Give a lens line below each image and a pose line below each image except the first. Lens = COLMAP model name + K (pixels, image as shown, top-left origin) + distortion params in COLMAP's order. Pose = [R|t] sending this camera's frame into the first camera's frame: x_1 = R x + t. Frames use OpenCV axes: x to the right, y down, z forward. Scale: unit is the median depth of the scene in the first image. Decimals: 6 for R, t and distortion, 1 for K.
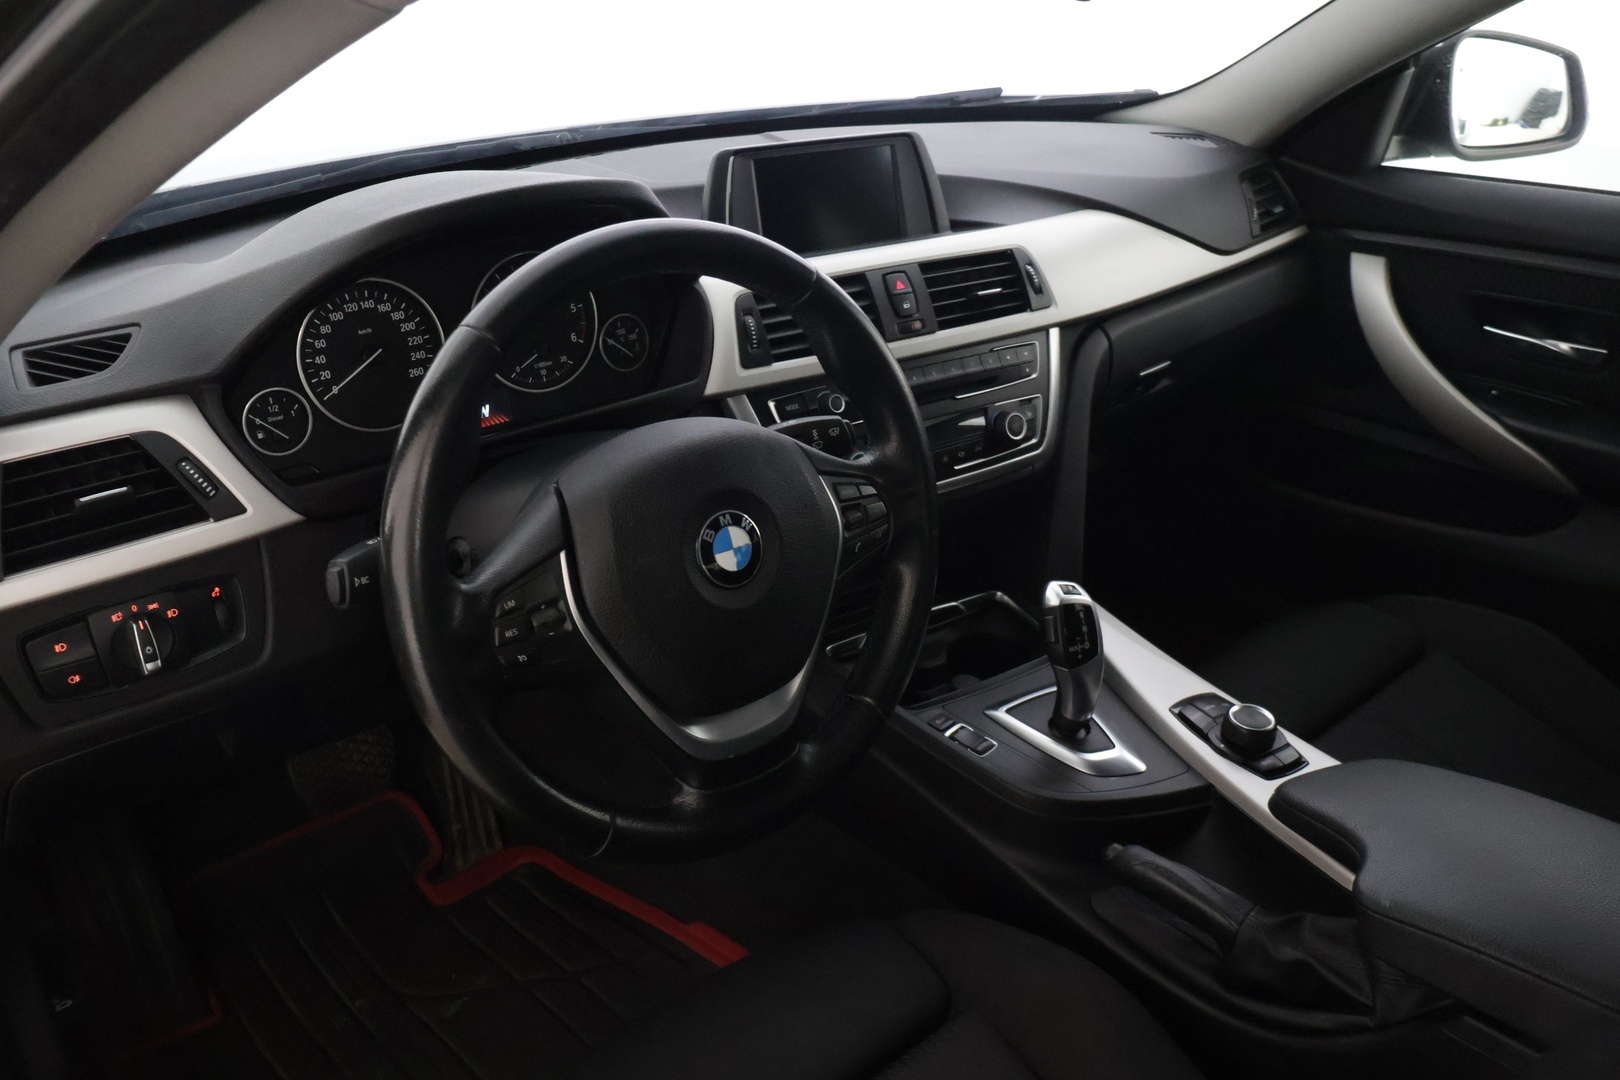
lens RADIAL K [[1357.9, 0, 819.2], [0, 1357.9, 506.1], [0, 0, 1]] dist [-0.002082, 0.006871]
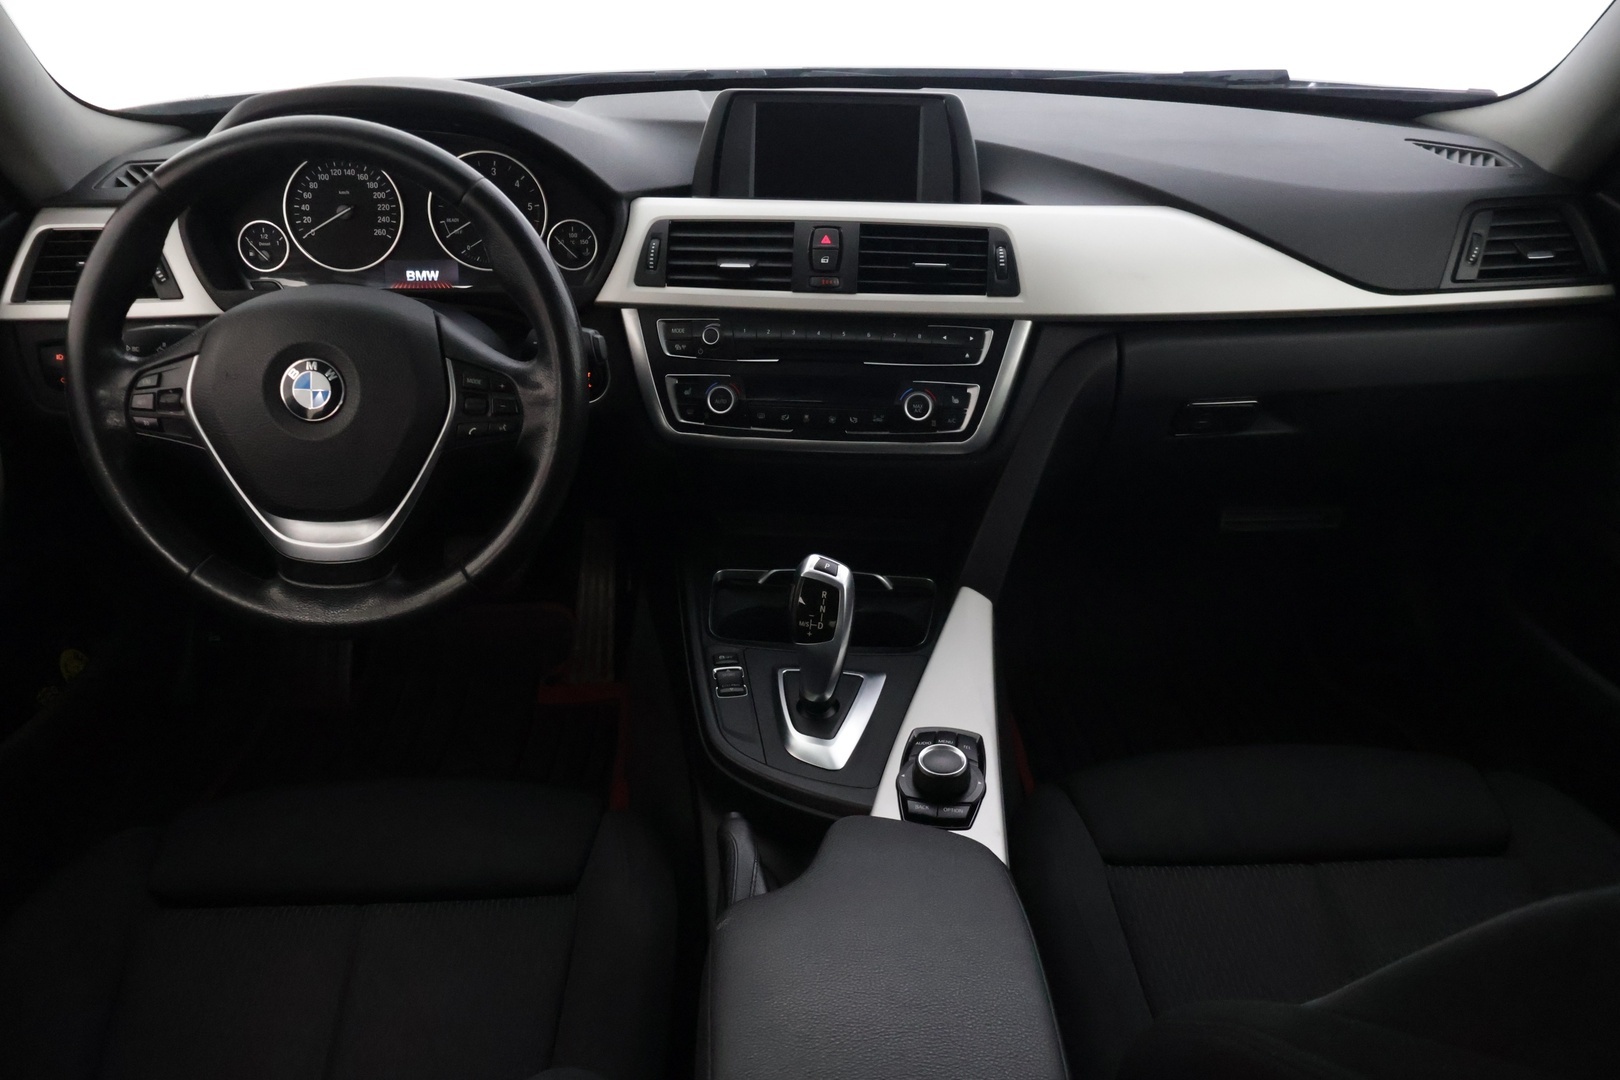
lens RADIAL K [[1357.9, 0, 807.4], [0, 1357.9, 537.8], [0, 0, 1]] dist [-0.002082, 0.006871]
pose [[0.769029, 0.283068, -0.573120, 0.757271], [-0.257400, 0.957831, 0.127694, -0.083477], [0.585098, 0.049321, 0.809461, 0.205717]]
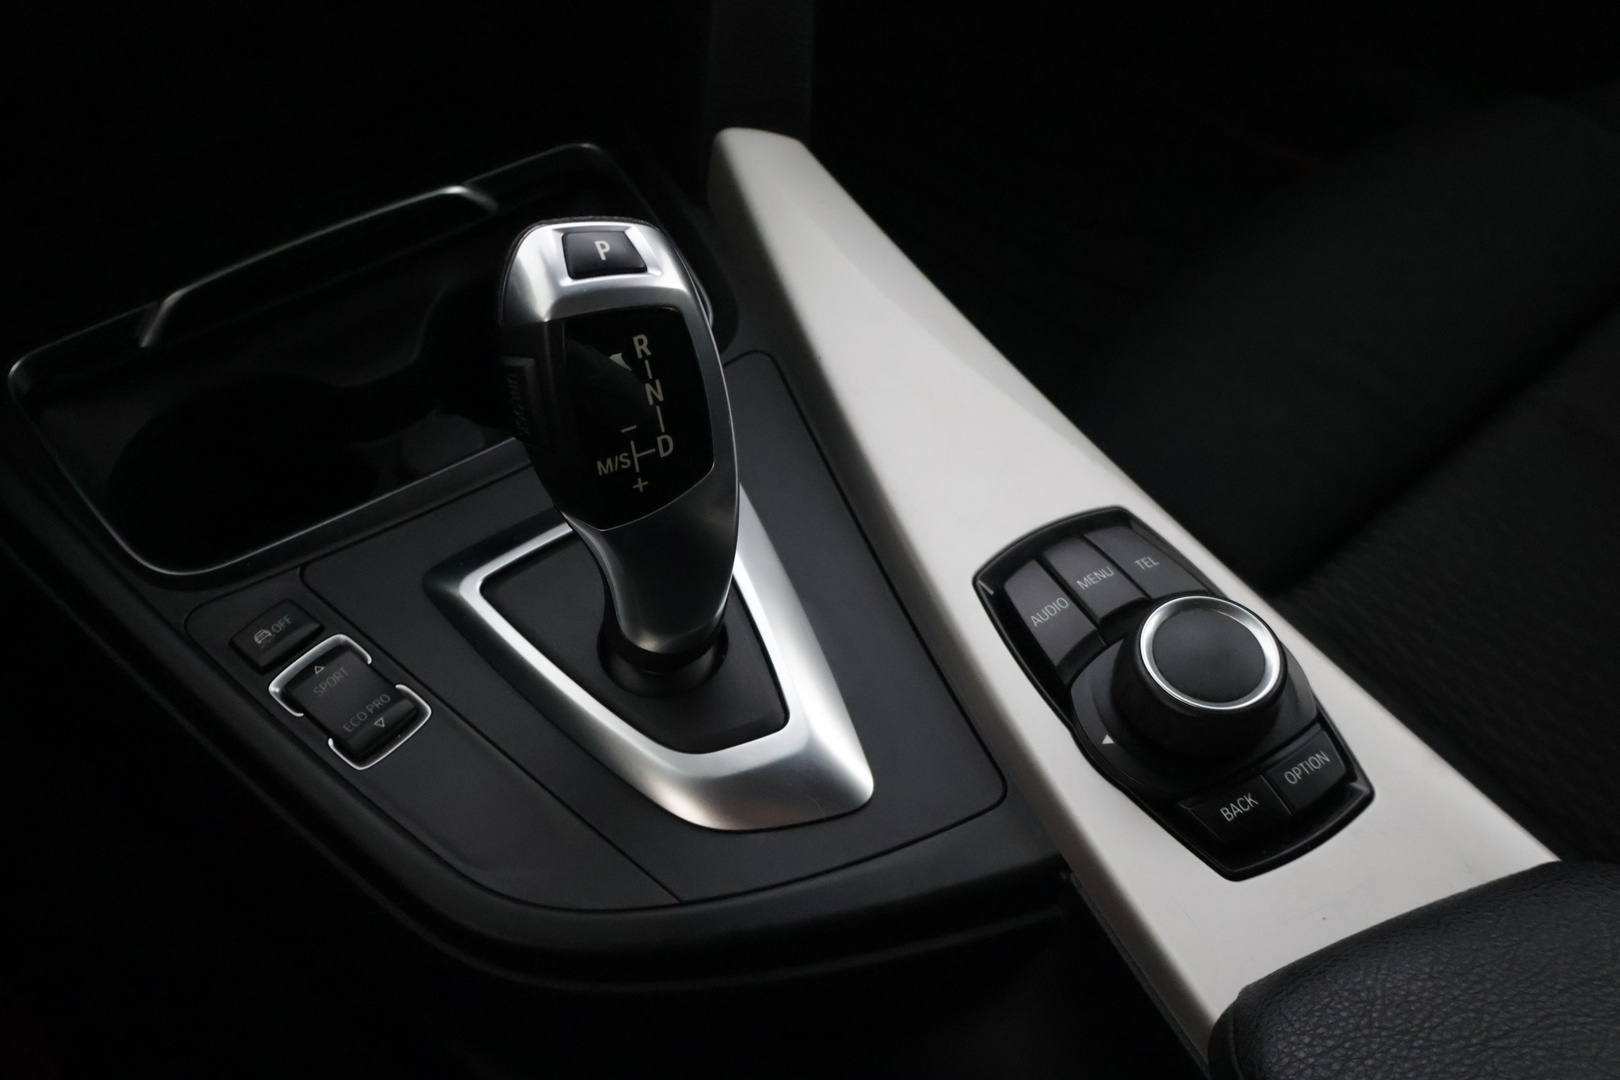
lens RADIAL K [[1642.6, 0, 807.0], [0, 1642.6, 530.4], [0, 0, 1]] dist [-0.025837, 0.000000]
pose [[0.999724, -0.022505, 0.006743, 0.232090], [0.017821, 0.913479, 0.406496, -0.023792], [-0.015308, -0.406263, 0.913628, 0.693857]]
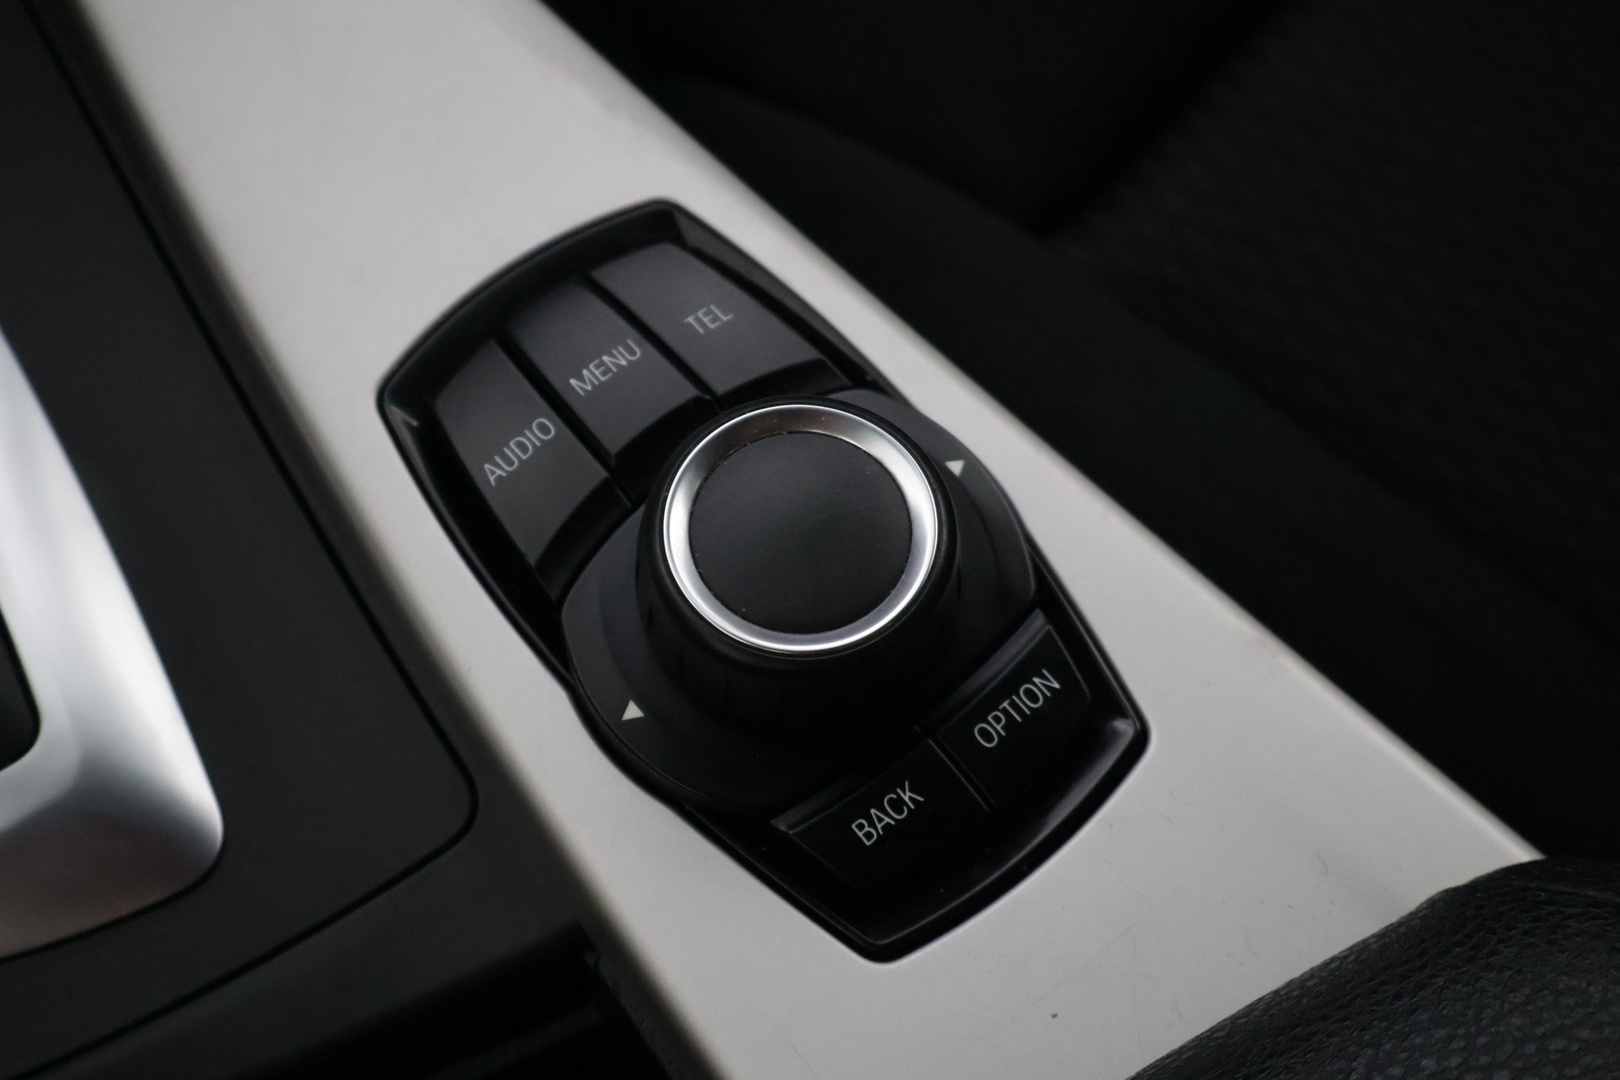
lens RADIAL K [[2107.5, 0, 810.1], [0, 2107.5, 543.7], [0, 0, 1]] dist [0.004672, 0.000000]
pose [[0.983951, -0.167198, 0.062331, 0.313779], [0.093887, 0.782151, 0.615974, 0.008793], [-0.151742, -0.600237, 0.785296, 0.835182]]
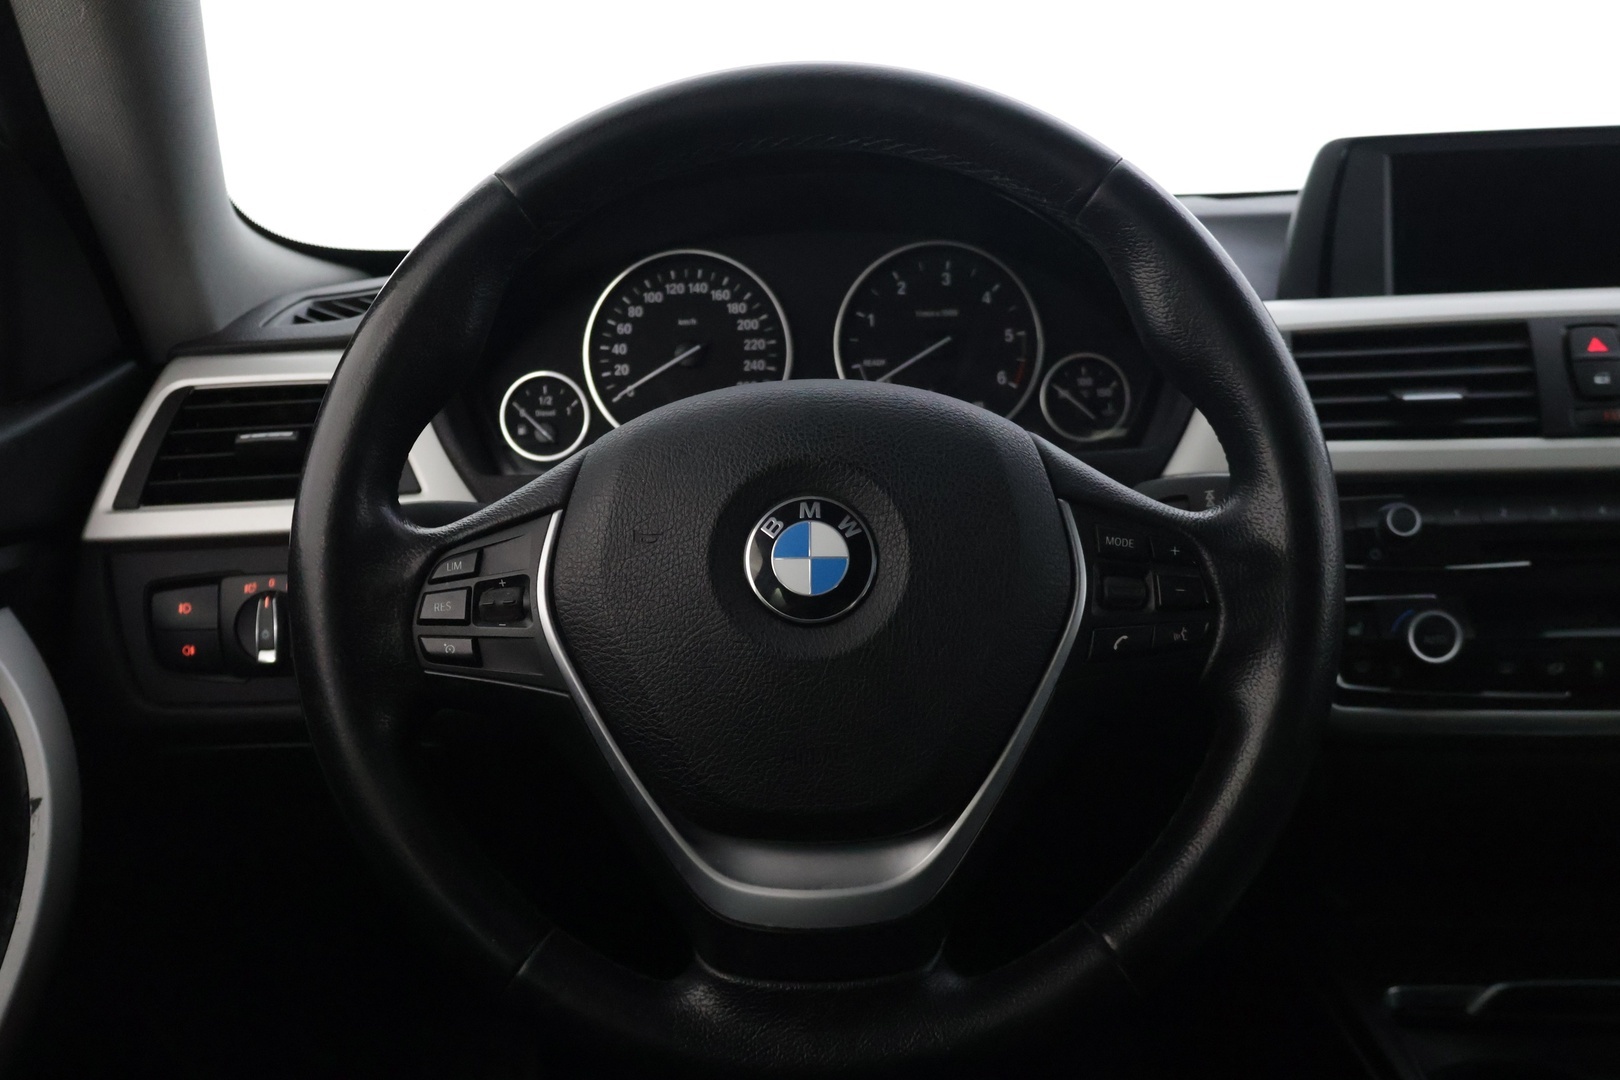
lens RADIAL K [[1811.7, 0, 815.1], [0, 1811.7, 548.2], [0, 0, 1]] dist [-0.001200, 0.000000]
pose [[0.753789, 0.084095, -0.651713, 0.337225], [-0.229306, 0.963095, -0.140946, 0.102733], [0.615809, 0.255686, 0.745254, 0.304144]]
